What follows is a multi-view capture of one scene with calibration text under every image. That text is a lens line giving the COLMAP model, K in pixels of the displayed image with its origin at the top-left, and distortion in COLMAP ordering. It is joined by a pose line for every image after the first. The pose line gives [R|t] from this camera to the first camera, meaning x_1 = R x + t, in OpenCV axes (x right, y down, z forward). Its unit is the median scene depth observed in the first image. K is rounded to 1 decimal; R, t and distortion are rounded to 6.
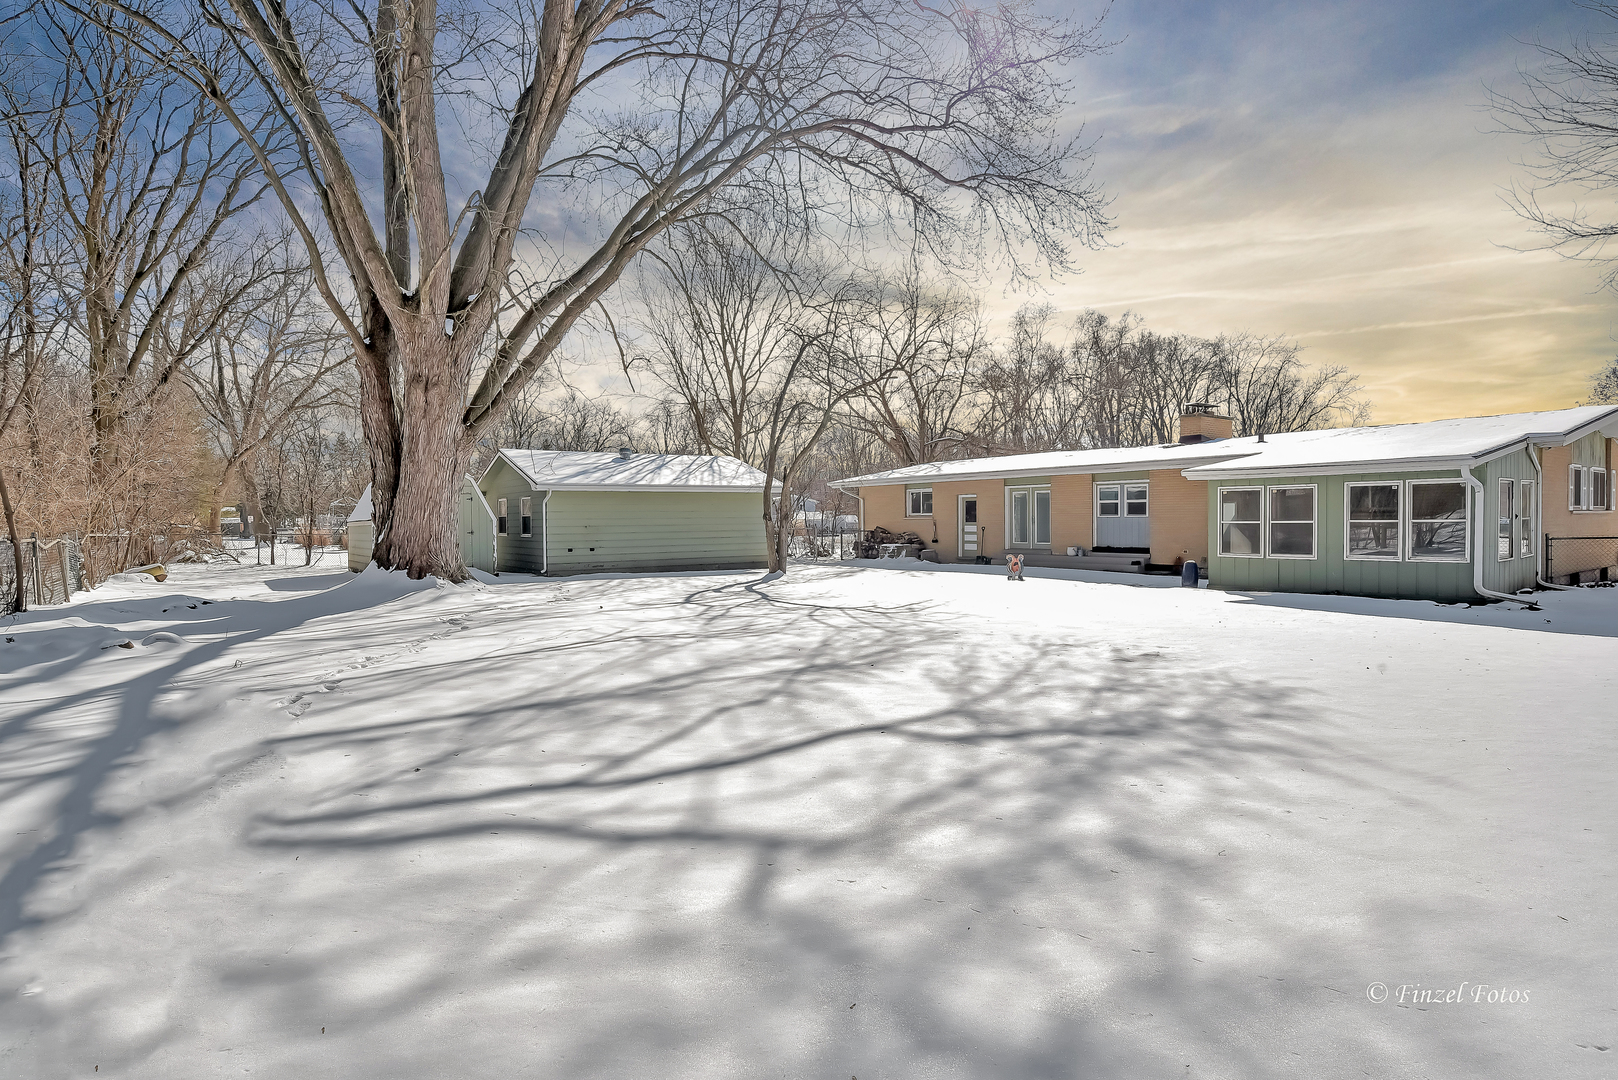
lens RADIAL K [[844.7, 0, 809.0], [0, 844.7, 540.0], [0, 0, 1]] dist [-0.044956, 0.027148]
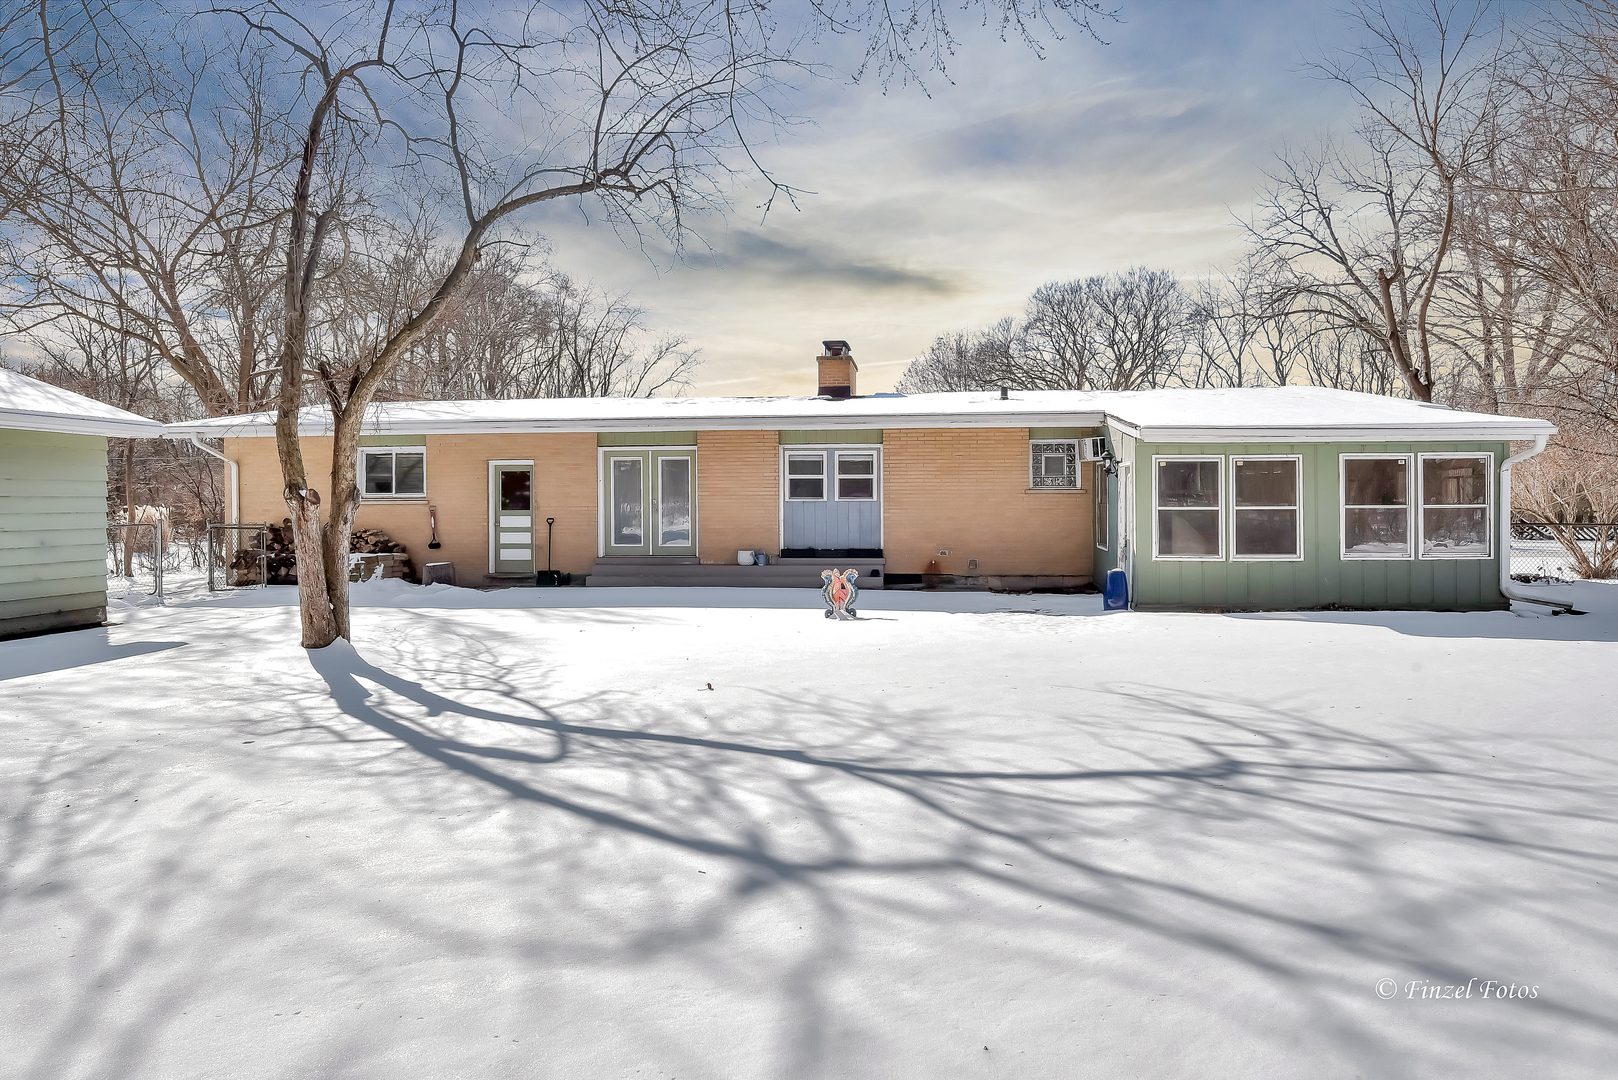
lens RADIAL K [[997.0, 0, 809.8], [0, 997.0, 507.8], [0, 0, 1]] dist [-0.005295, -0.000993]
pose [[0.657055, 0.003045, 0.753836, -0.214448], [0.016404, 0.999697, -0.018336, -0.009100], [-0.753664, 0.024414, 0.656807, 0.533104]]
